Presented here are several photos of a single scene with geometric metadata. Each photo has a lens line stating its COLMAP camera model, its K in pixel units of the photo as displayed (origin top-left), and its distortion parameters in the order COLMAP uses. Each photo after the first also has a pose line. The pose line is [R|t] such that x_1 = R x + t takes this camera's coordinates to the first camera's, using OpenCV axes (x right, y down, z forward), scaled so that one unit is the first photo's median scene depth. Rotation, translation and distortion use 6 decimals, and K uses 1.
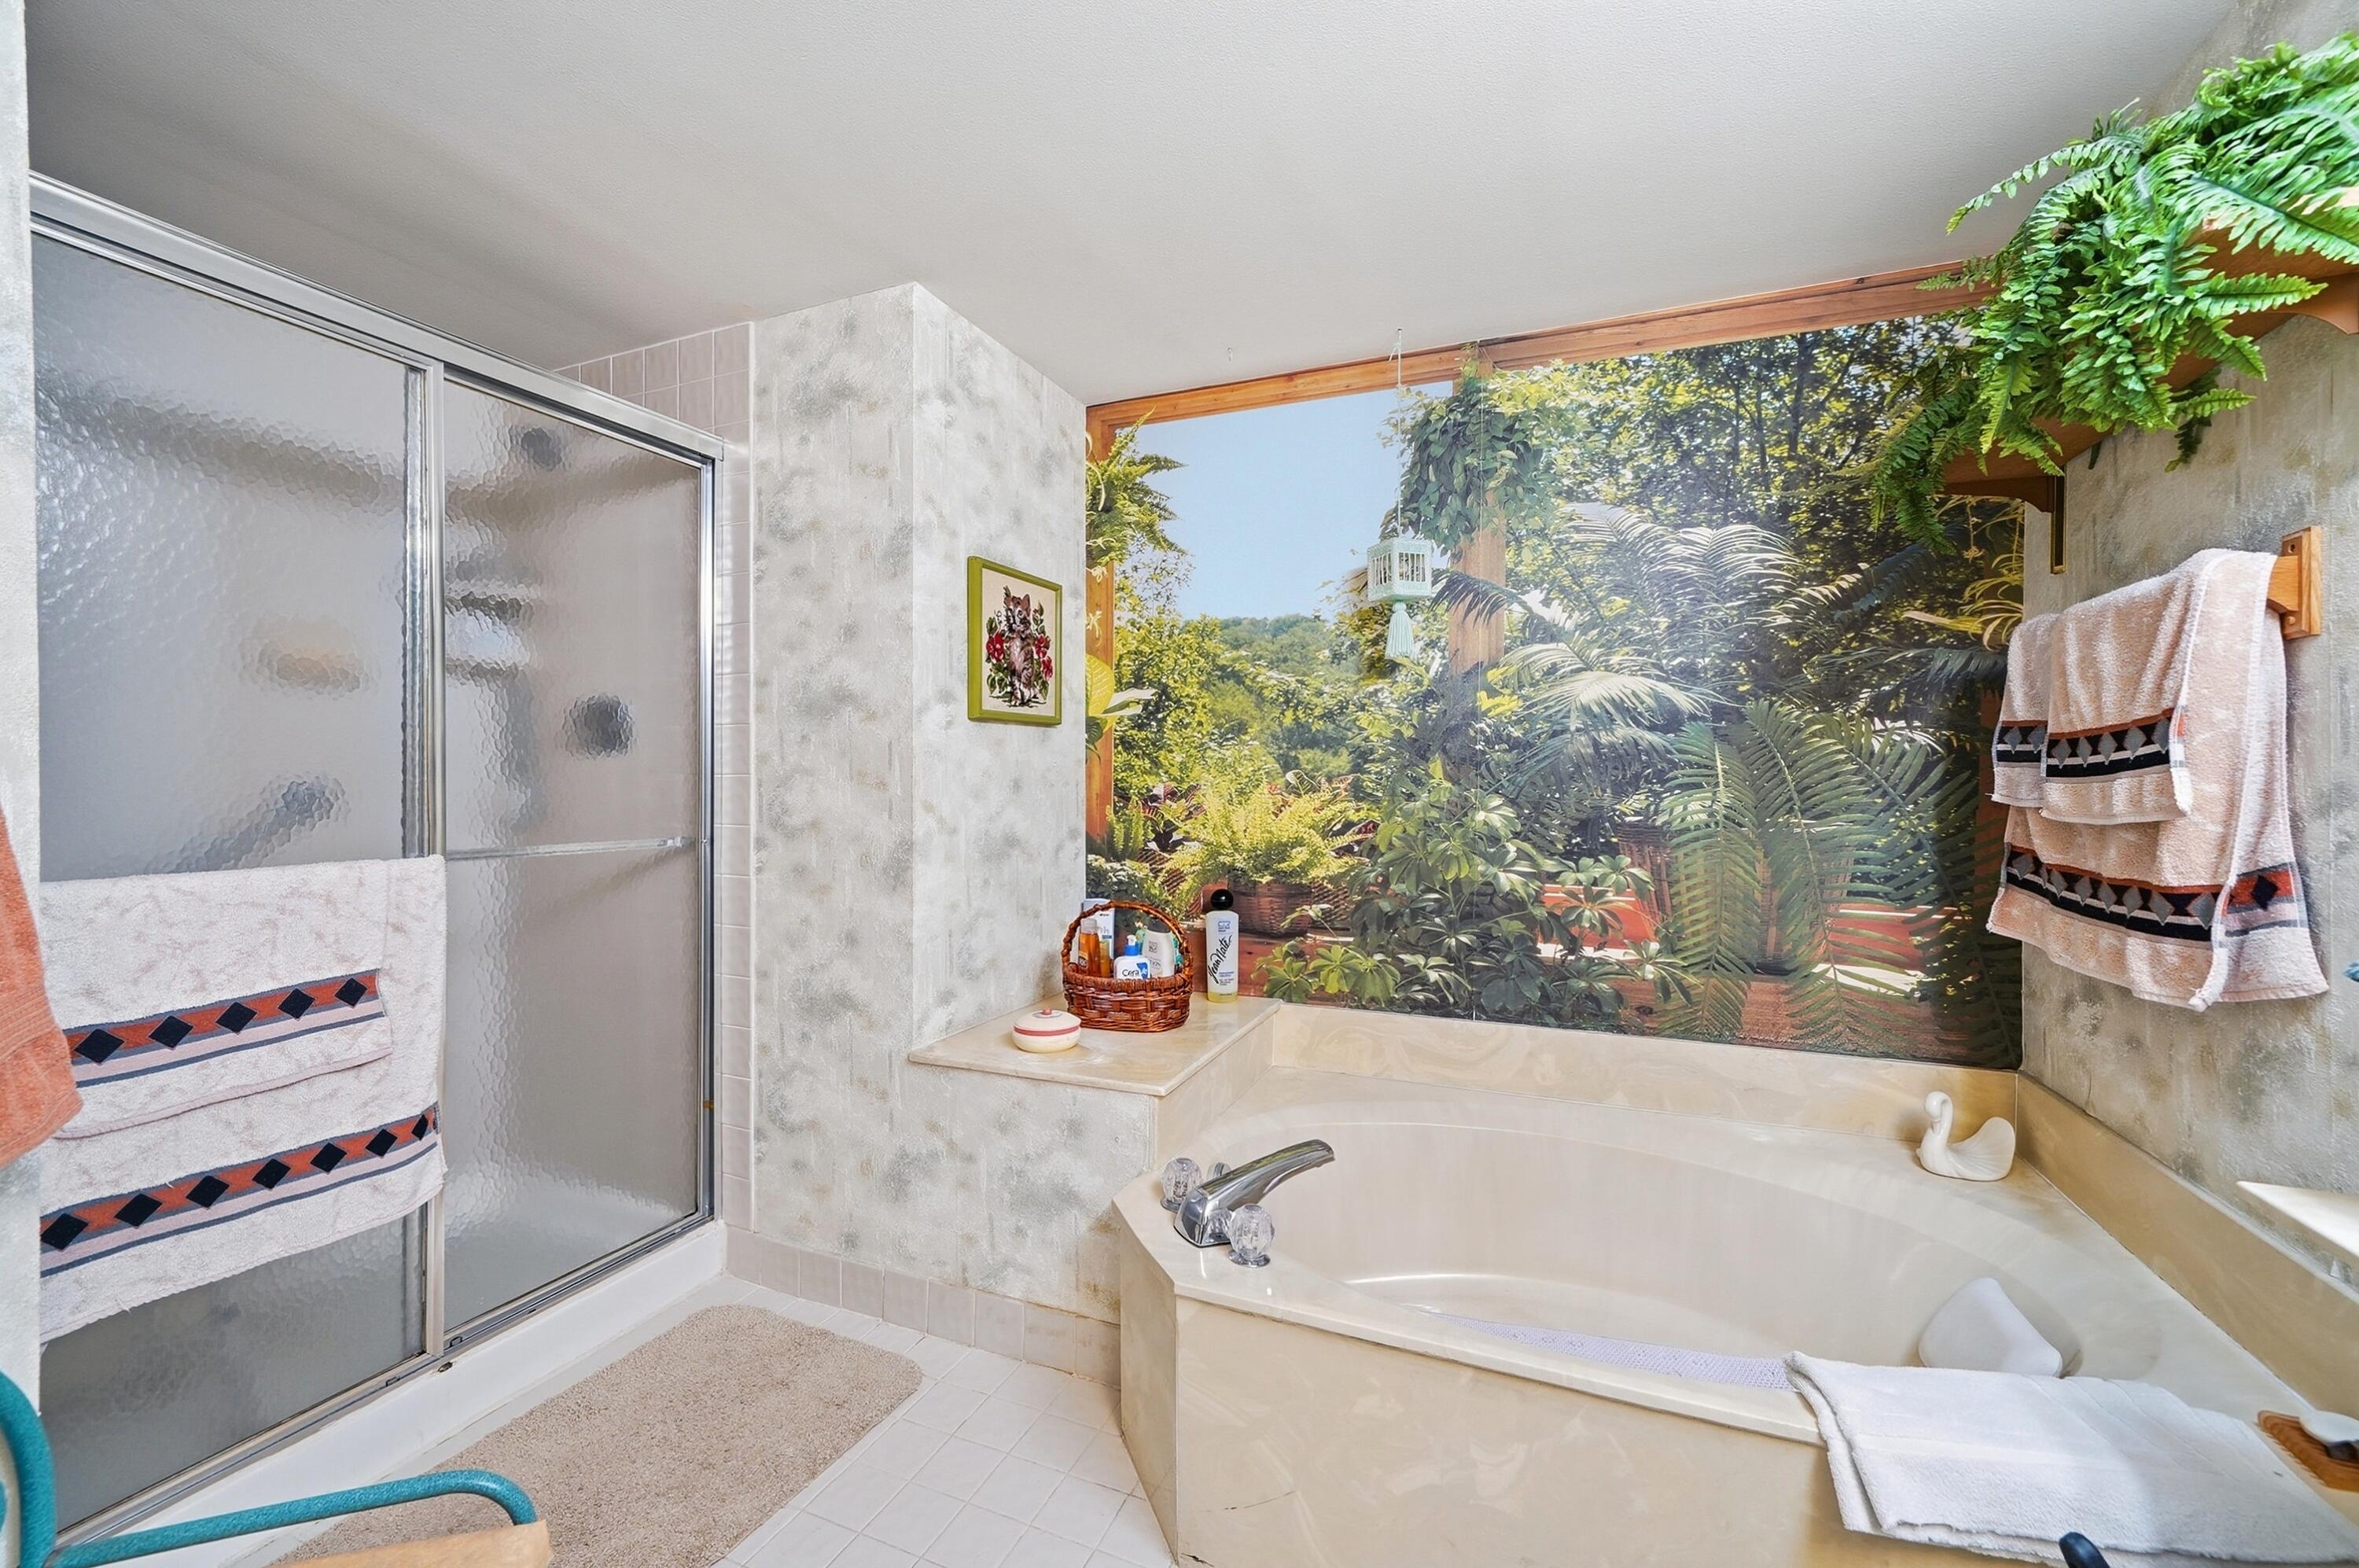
lens RADIAL K [[924.4, 0, 1173.6], [0, 924.4, 781.1], [0, 0, 1]] dist [-0.007143, 0.000789]
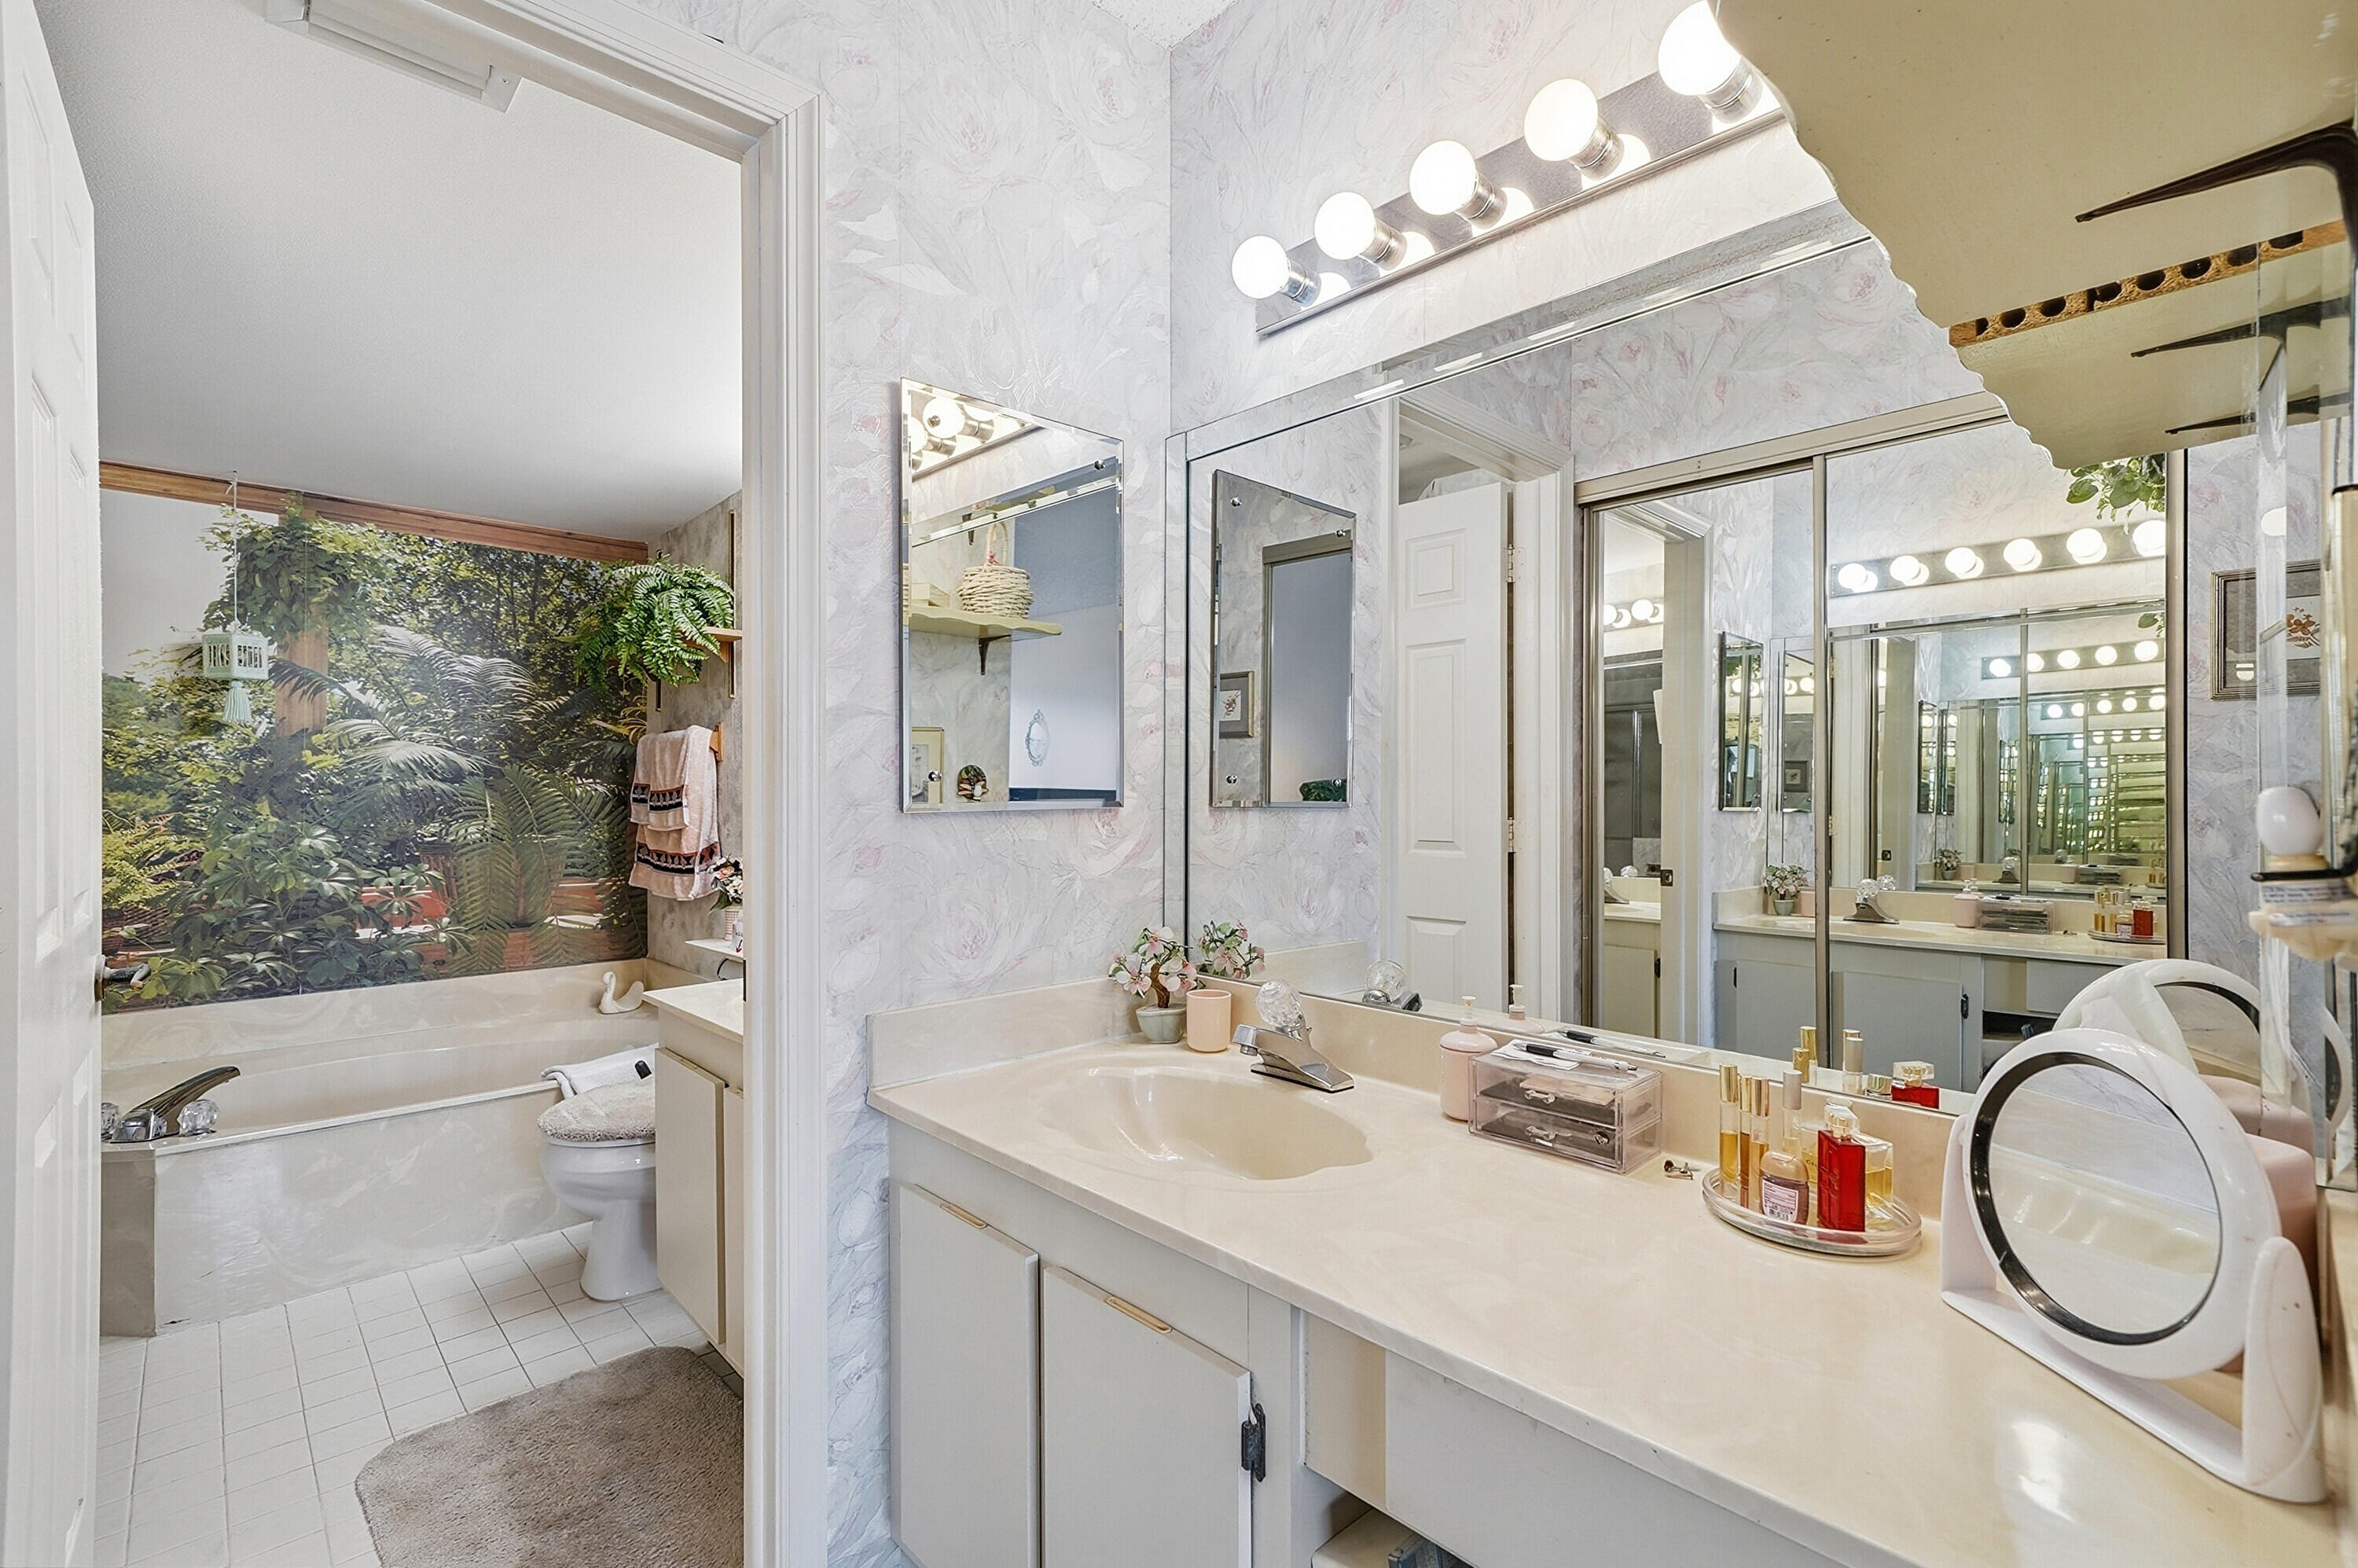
lens RADIAL K [[1046.4, 0, 1185.5], [0, 1046.4, 791.0], [0, 0, 1]] dist [0.010854, 0.000771]
pose [[0.385299, -0.000582, 0.922792, -0.636463], [0.007160, 0.999972, -0.002359, -0.025865], [-0.922764, 0.007516, 0.385292, -0.837241]]
